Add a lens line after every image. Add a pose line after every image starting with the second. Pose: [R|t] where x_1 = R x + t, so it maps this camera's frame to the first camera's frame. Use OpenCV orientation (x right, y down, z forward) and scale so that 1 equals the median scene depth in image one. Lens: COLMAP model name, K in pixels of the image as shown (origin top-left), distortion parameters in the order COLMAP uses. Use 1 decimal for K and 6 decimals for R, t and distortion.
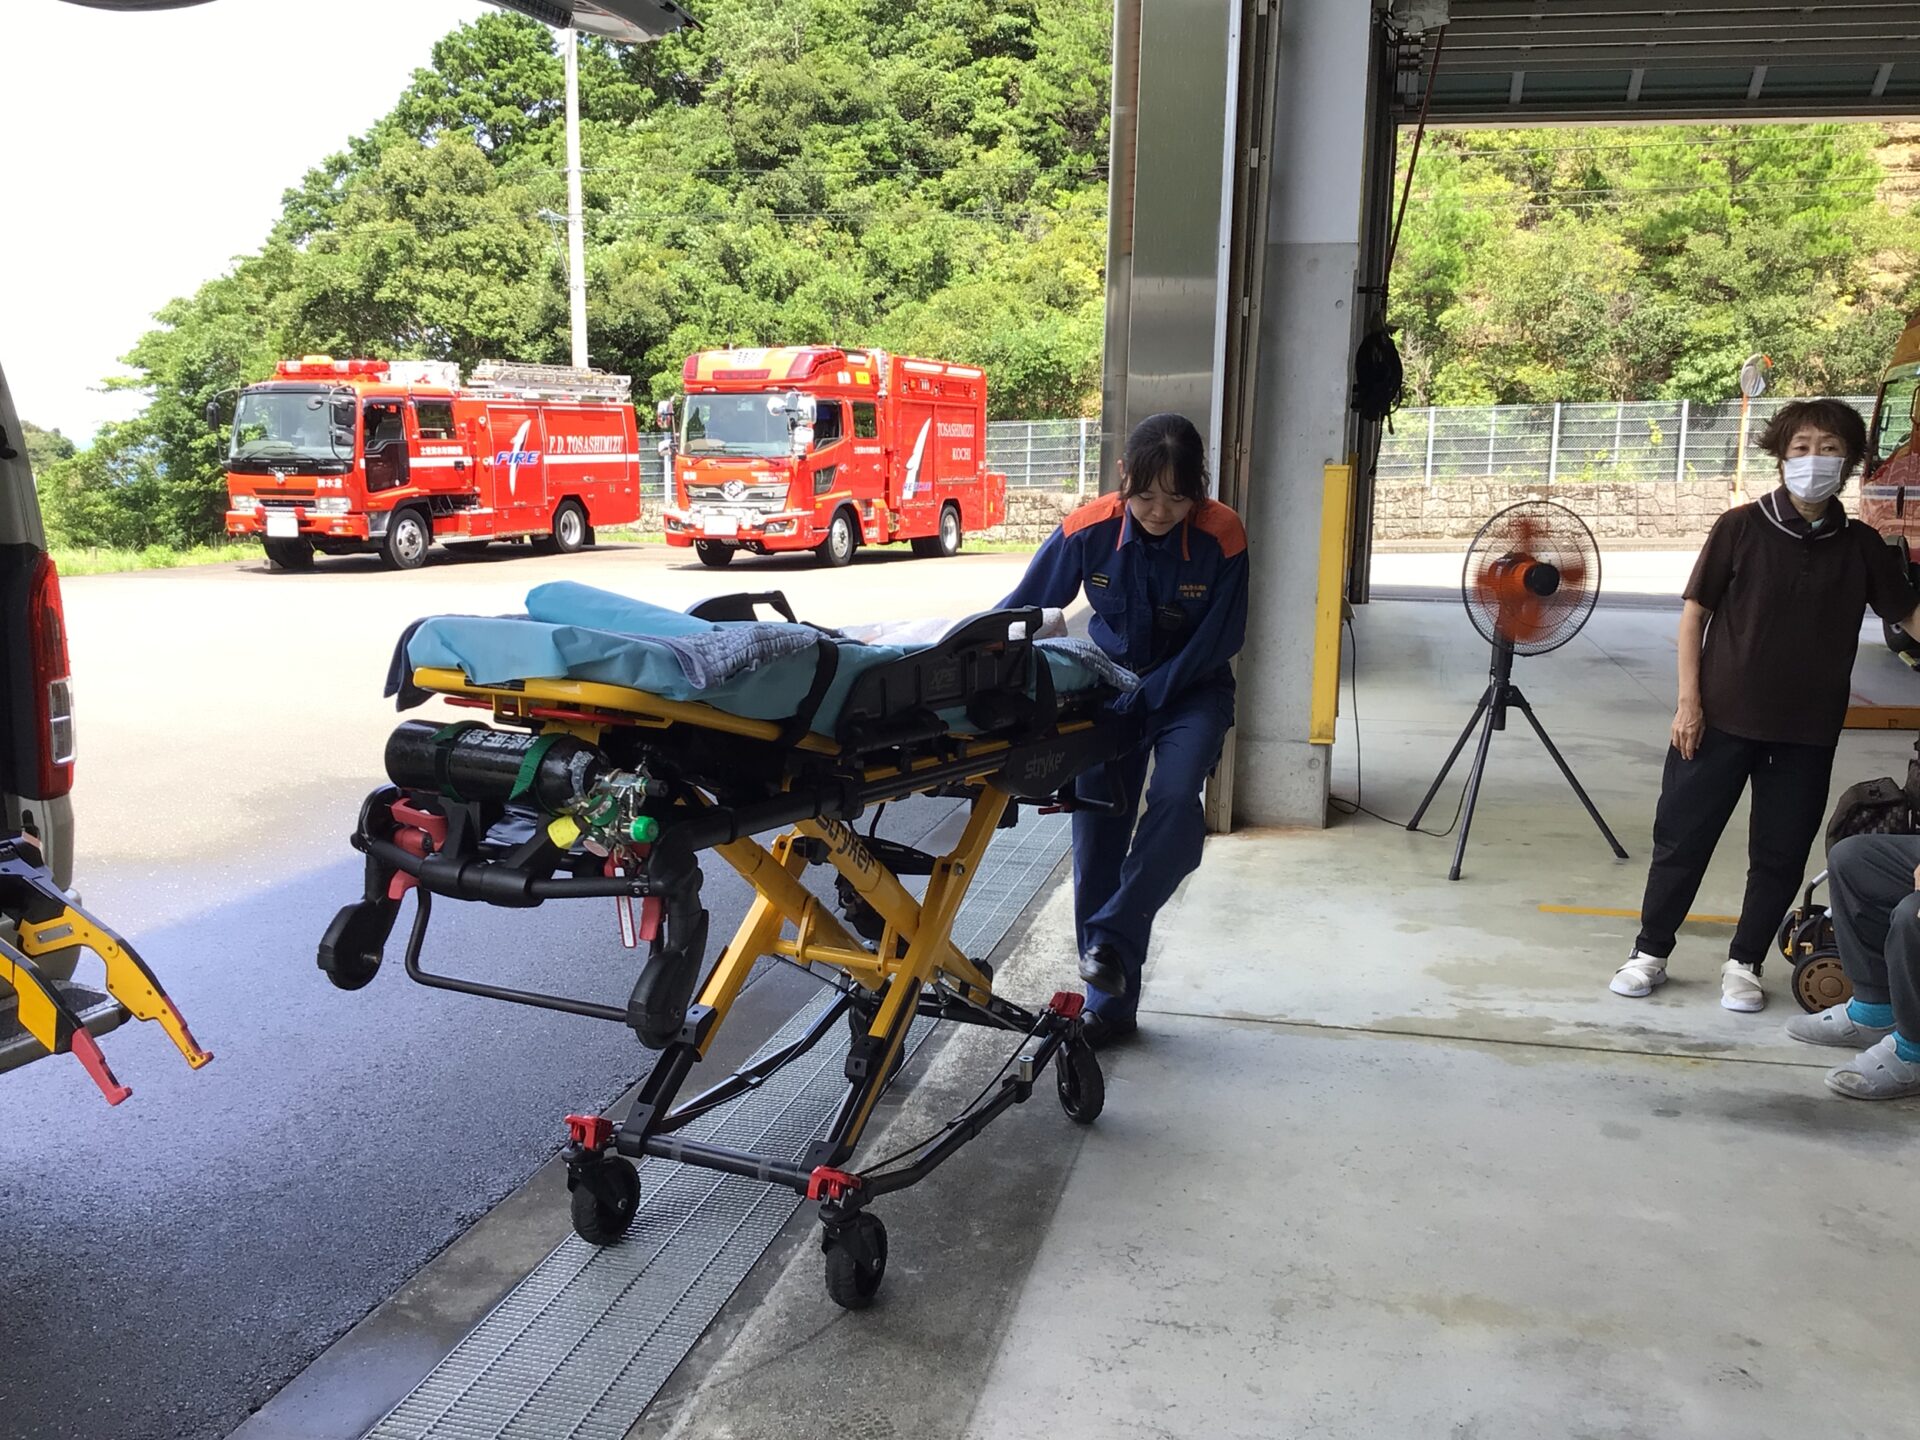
lens RADIAL K [[1740.8, 0, 962.4], [0, 1740.8, 716.2], [0, 0, 1]] dist [0.063403, -0.122174]
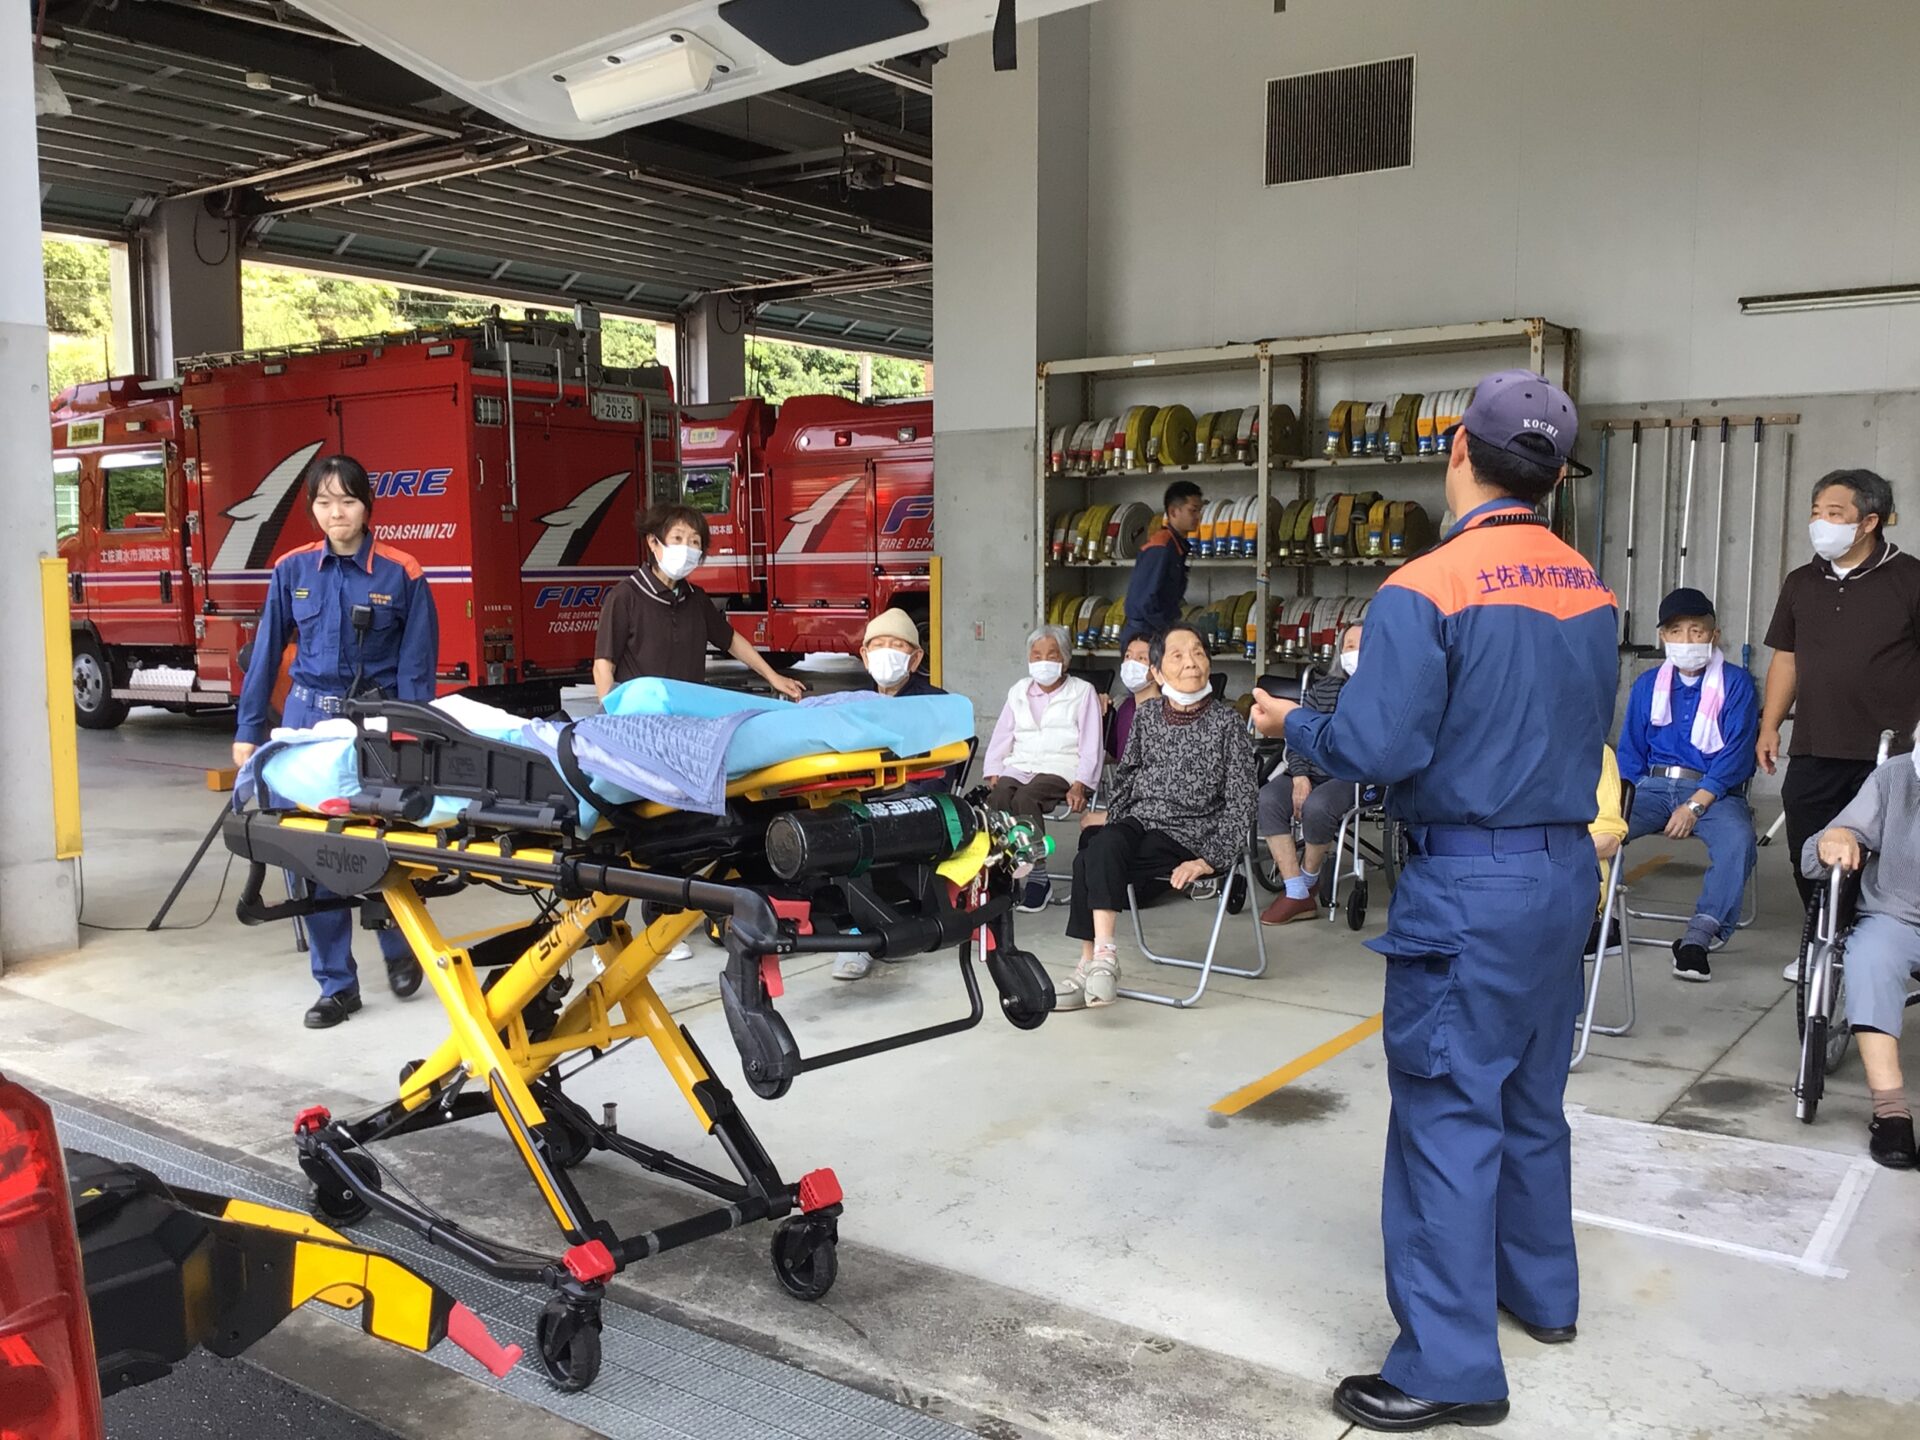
lens RADIAL K [[1740.8, 0, 976.7], [0, 1740.8, 720.8], [0, 0, 1]] dist [0.063403, -0.122174]
pose [[0.385495, -0.107245, 0.916456, -0.127882], [0.151685, 0.987076, 0.051705, -0.008783], [-0.910157, 0.119081, 0.396780, 0.054191]]
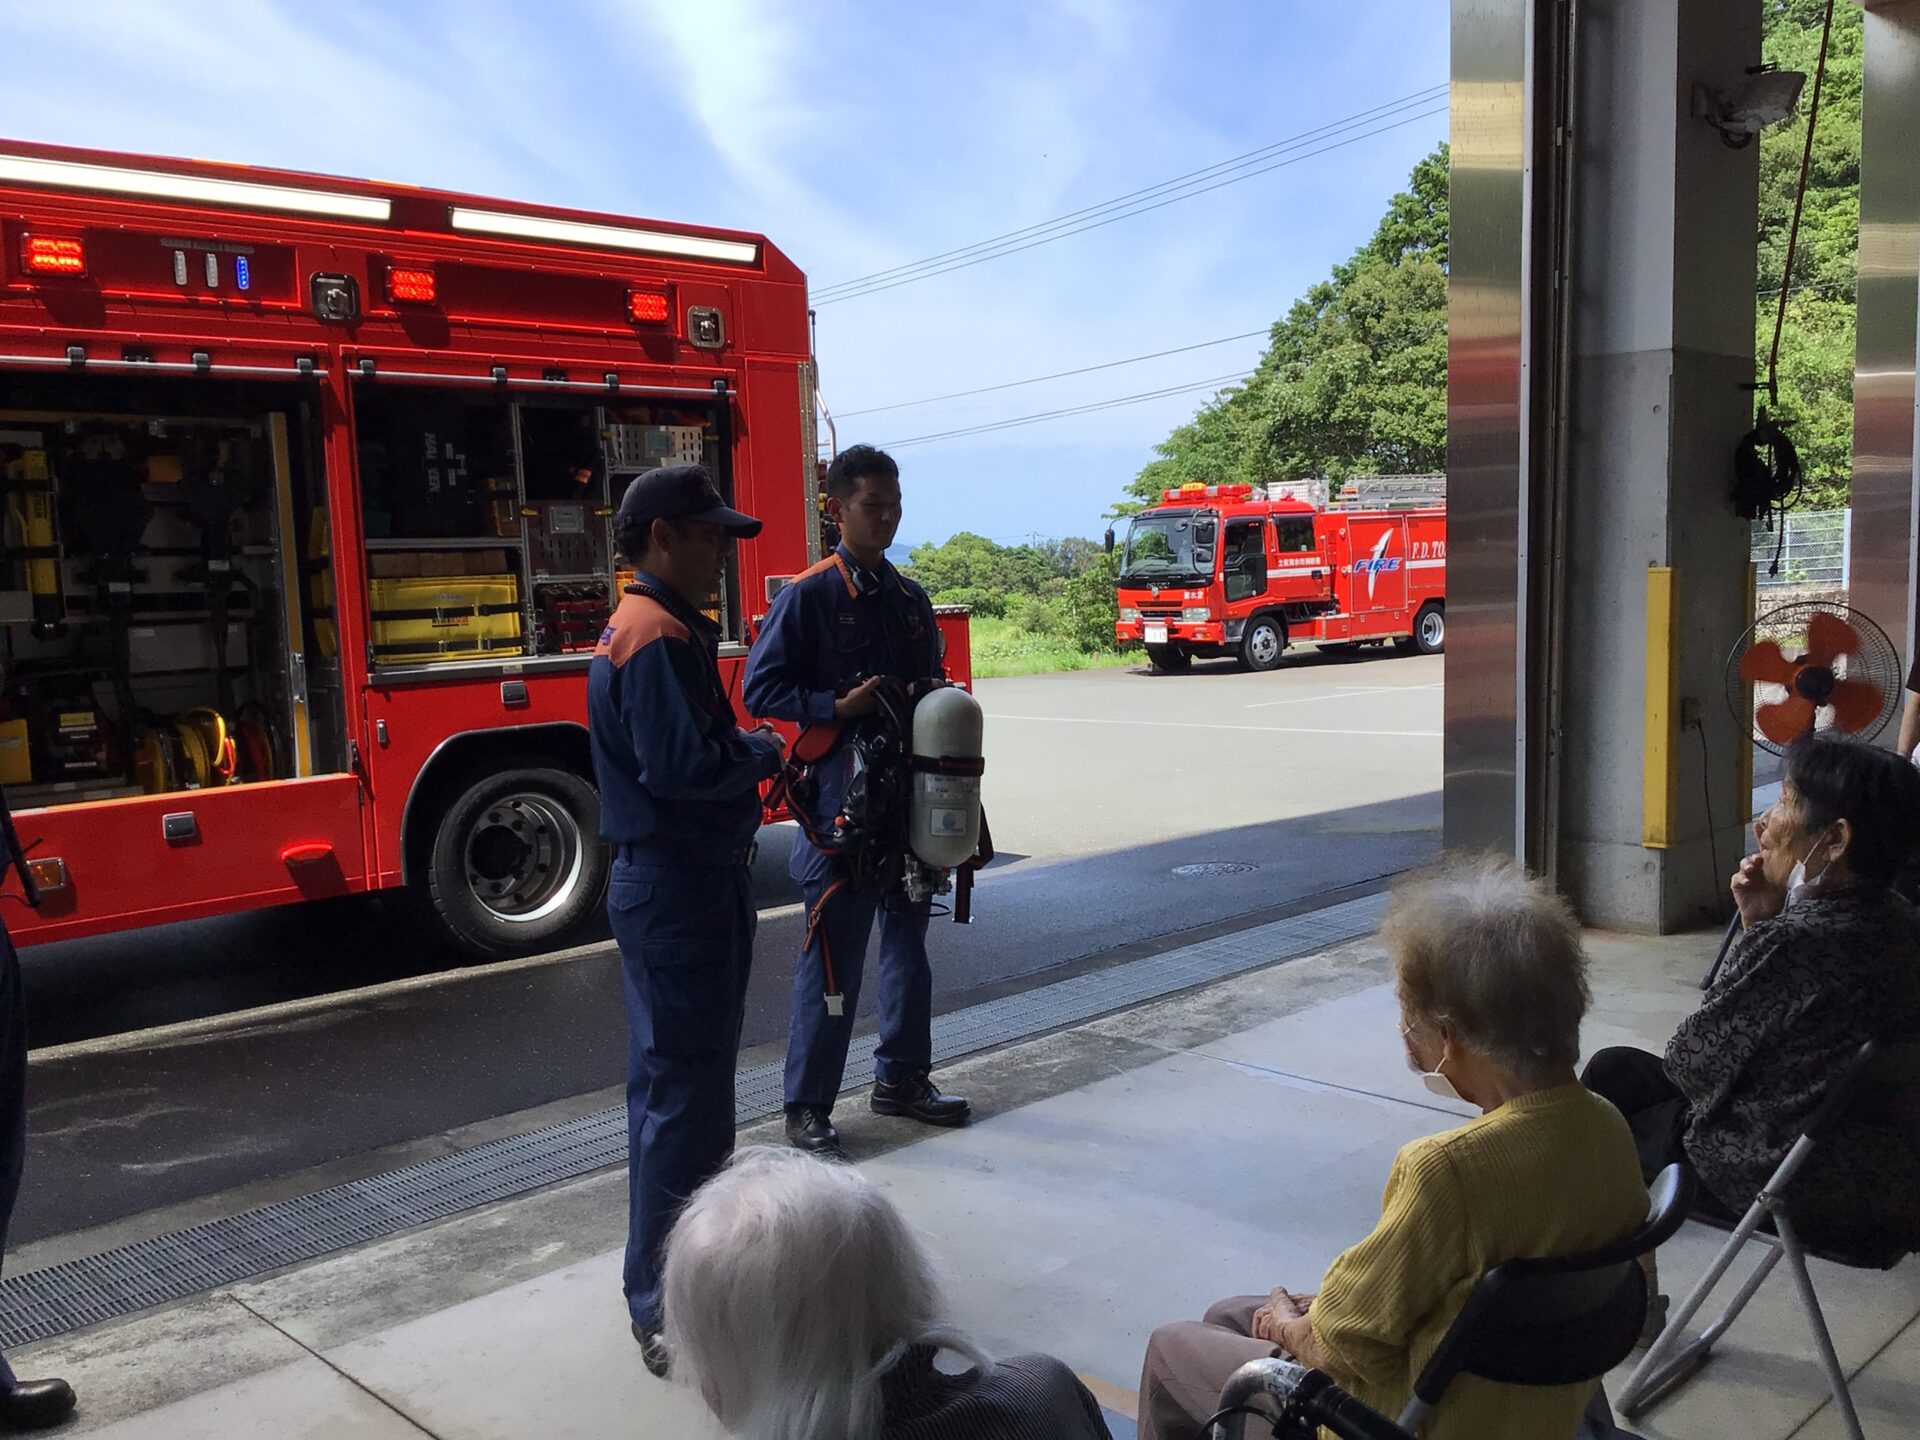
lens RADIAL K [[1740.8, 0, 968.6], [0, 1740.8, 739.4], [0, 0, 1]] dist [0.063403, -0.122174]
pose [[0.840171, 0.019934, -0.541955, 0.118616], [-0.043721, 0.998561, -0.031050, 0.000659], [0.540556, 0.049782, 0.839834, -0.013203]]
